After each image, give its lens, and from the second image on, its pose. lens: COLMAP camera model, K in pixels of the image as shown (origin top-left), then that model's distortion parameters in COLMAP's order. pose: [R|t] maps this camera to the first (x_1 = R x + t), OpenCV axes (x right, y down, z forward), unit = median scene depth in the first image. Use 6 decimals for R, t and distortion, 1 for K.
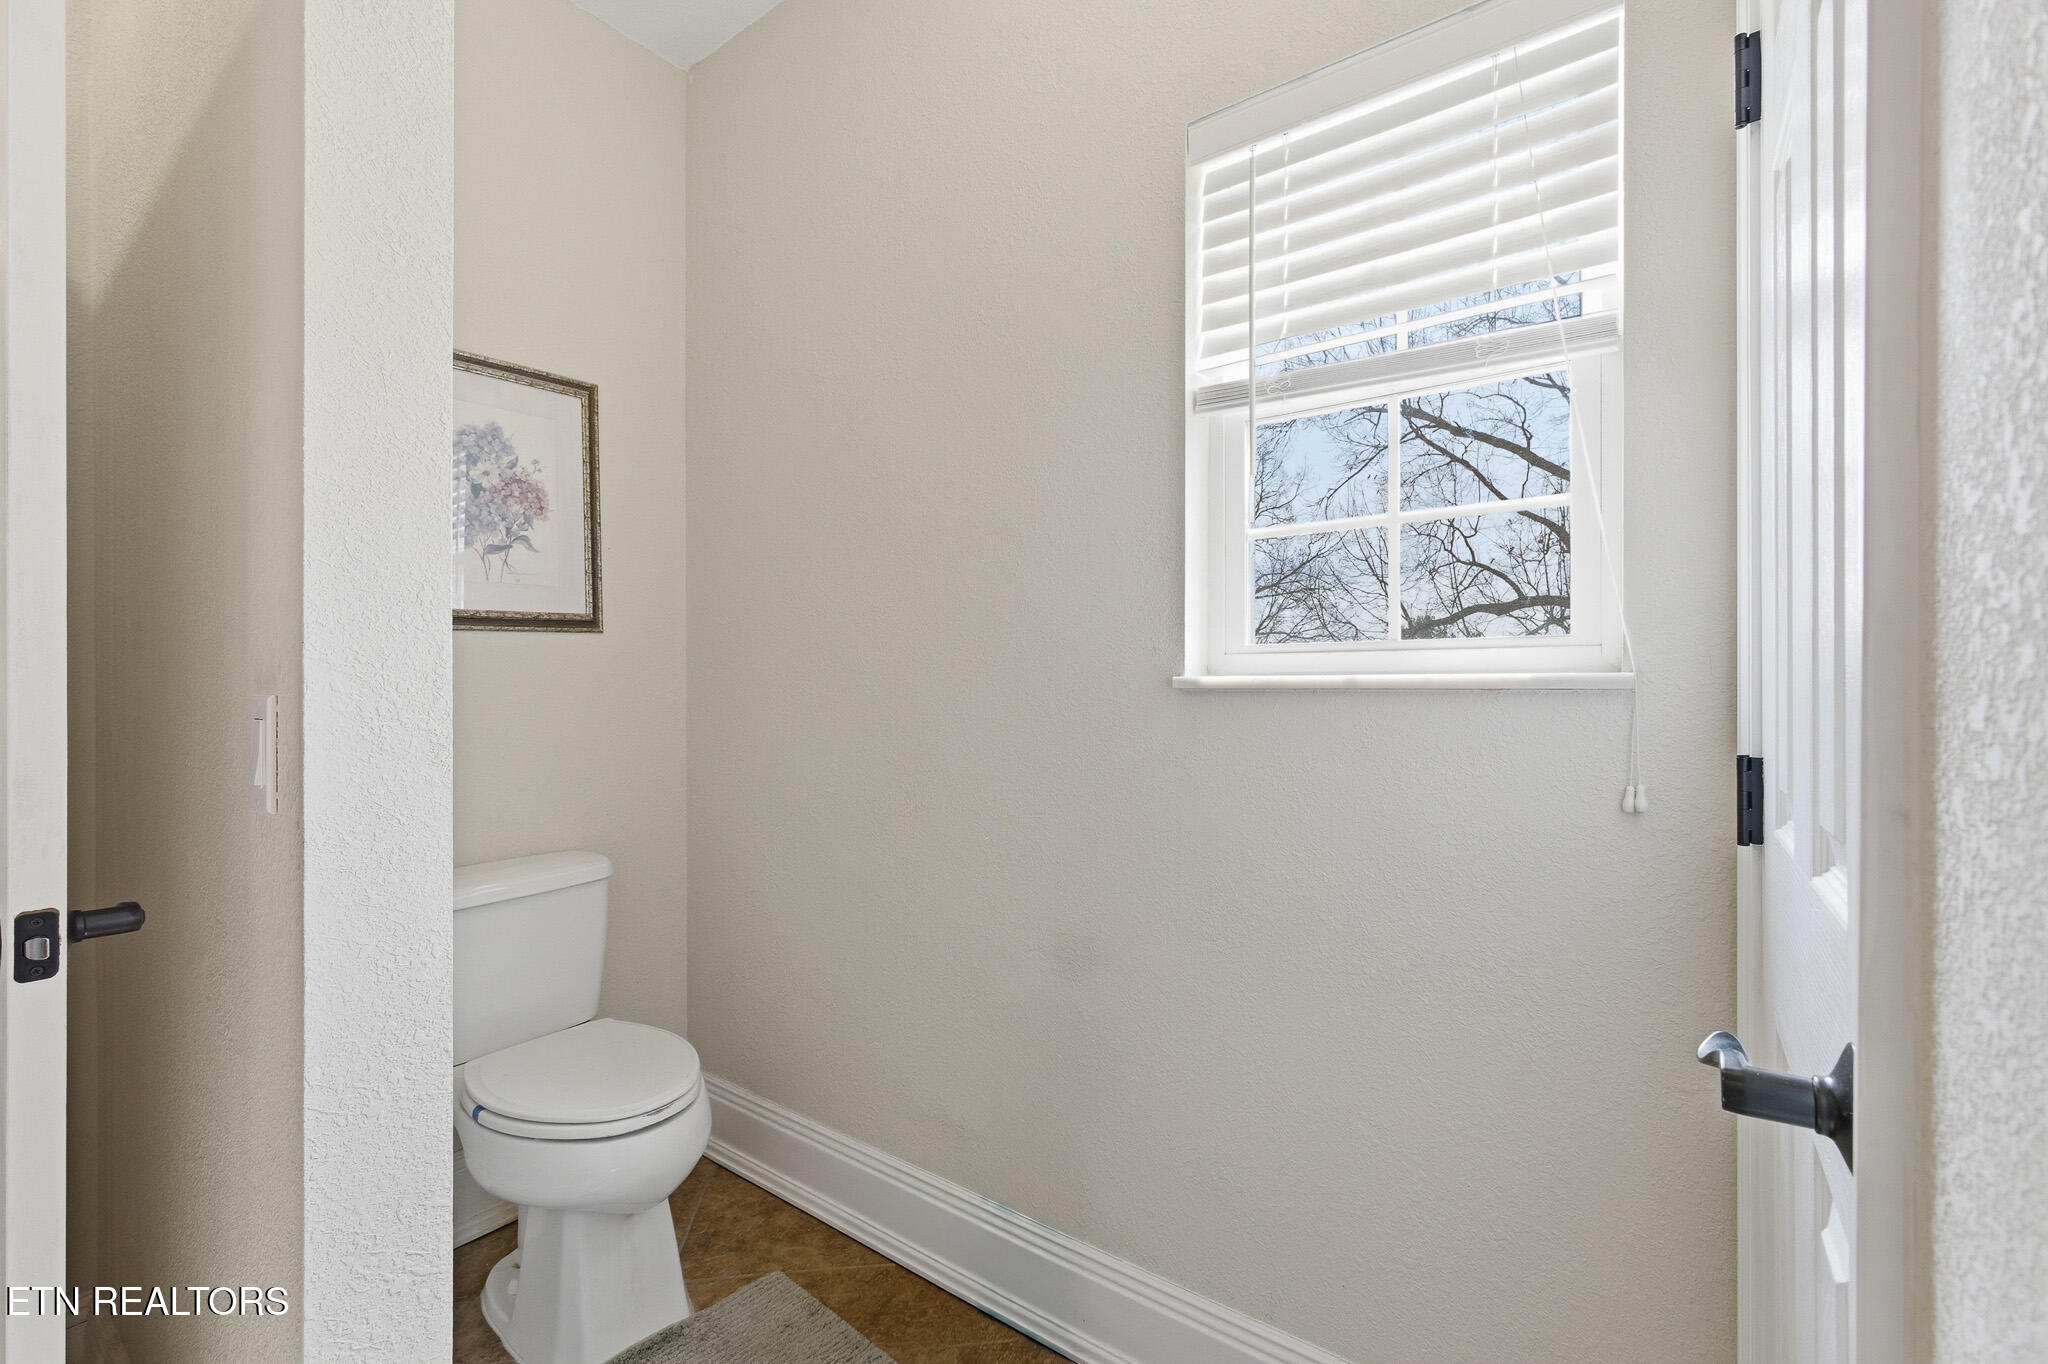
lens RADIAL K [[858.2, 0, 1024.0], [0, 858.2, 682.0], [0, 0, 1]] dist [0.000904, 0.000036]
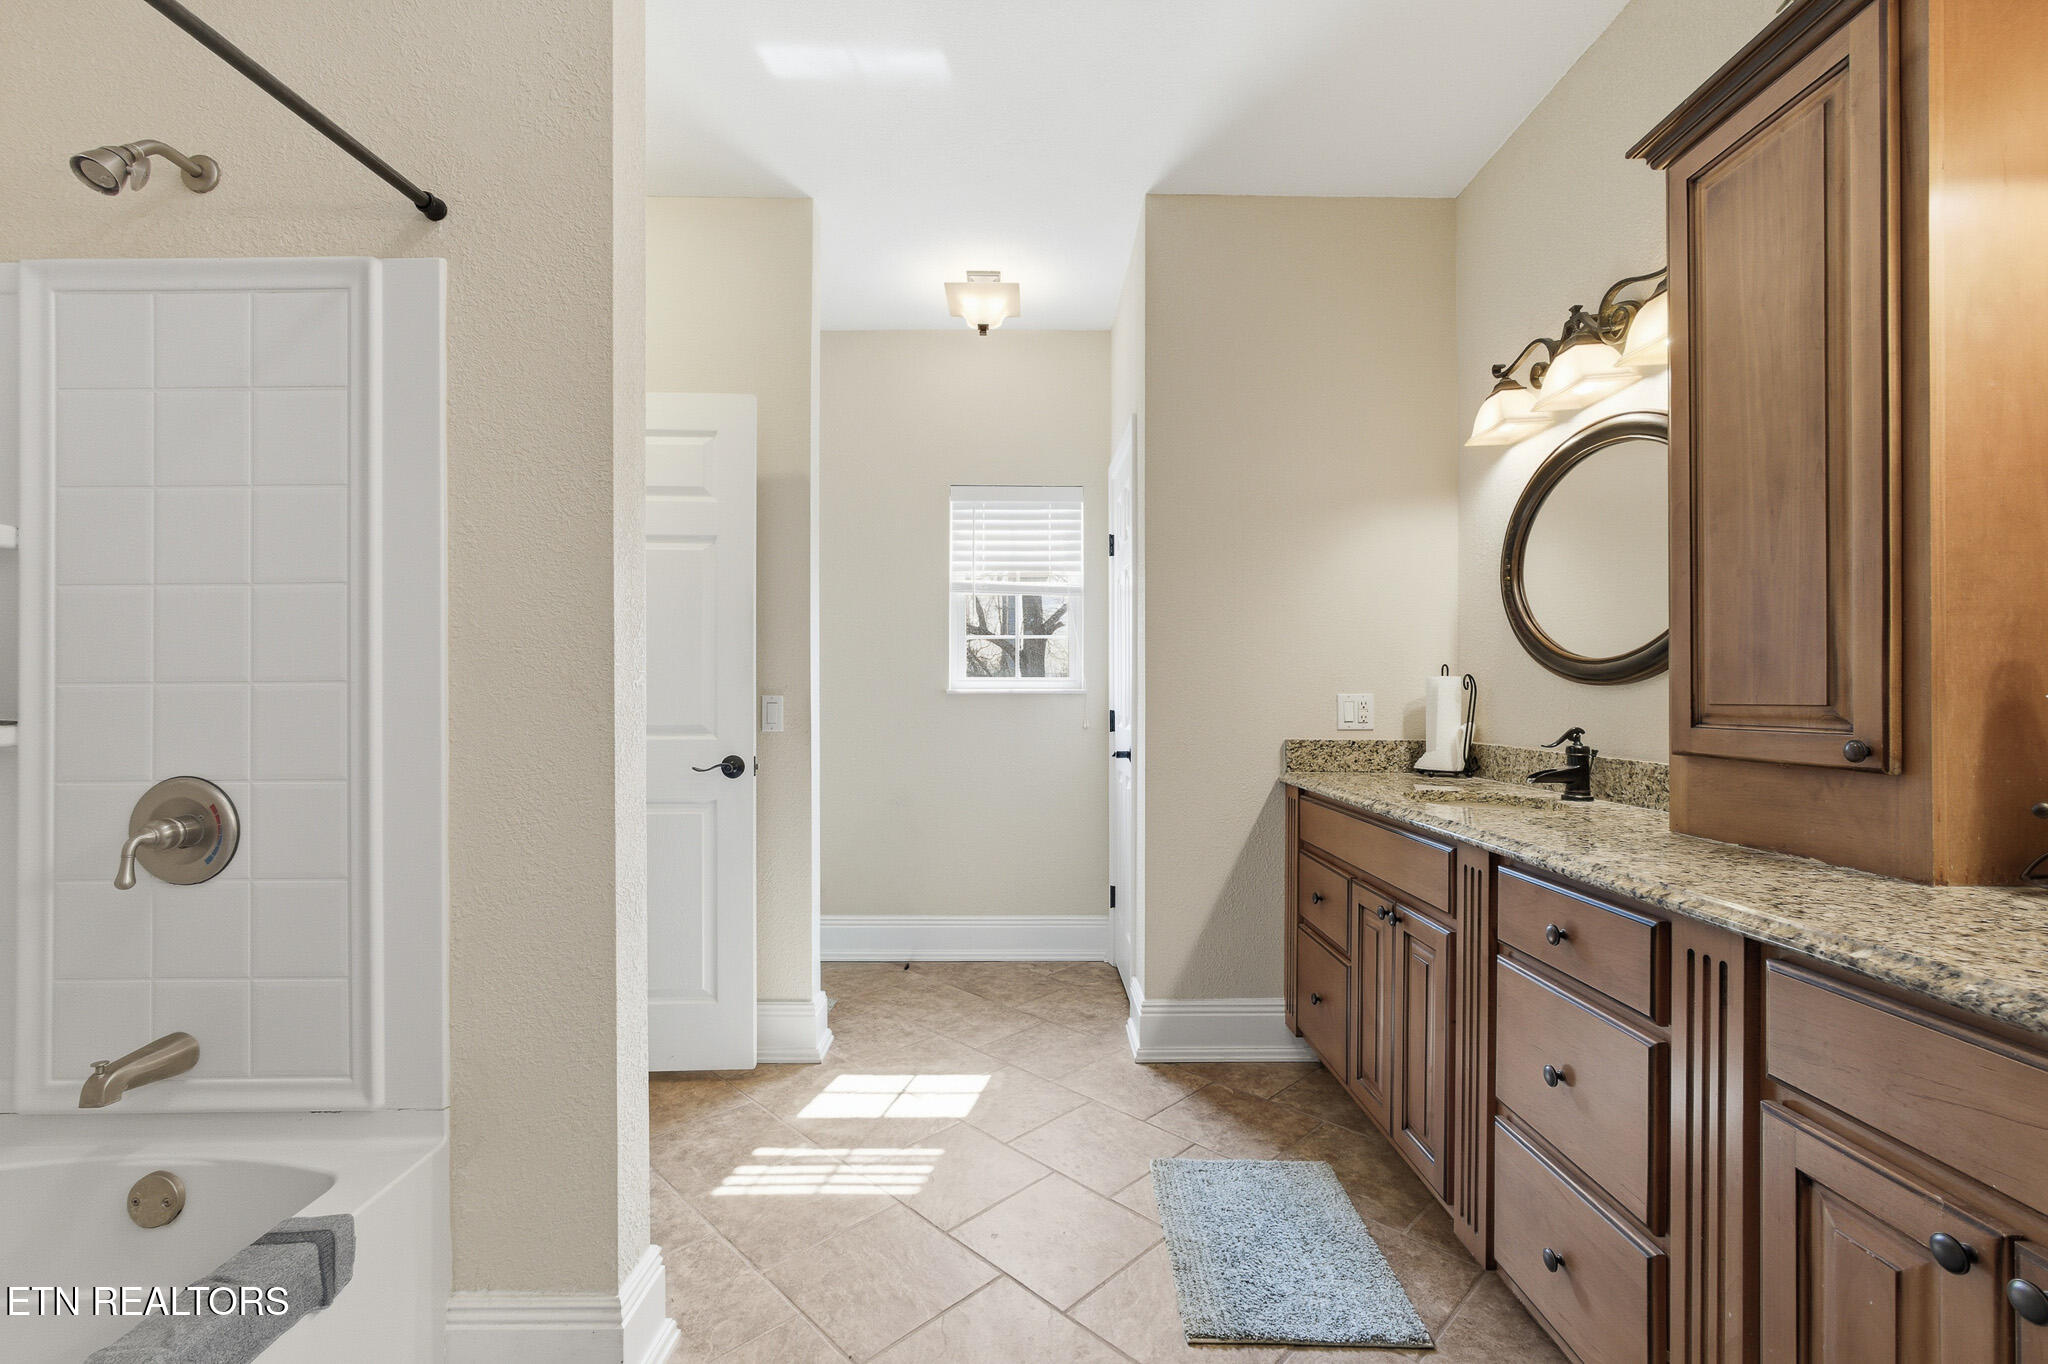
lens RADIAL K [[858.2, 0, 1024.0], [0, 858.2, 682.0], [0, 0, 1]] dist [0.000904, 0.000036]
pose [[0.802007, 0.020661, 0.596958, -1.345252], [-0.000258, 0.999413, -0.034244, 0.065545], [-0.597315, 0.027310, 0.801542, -1.409409]]
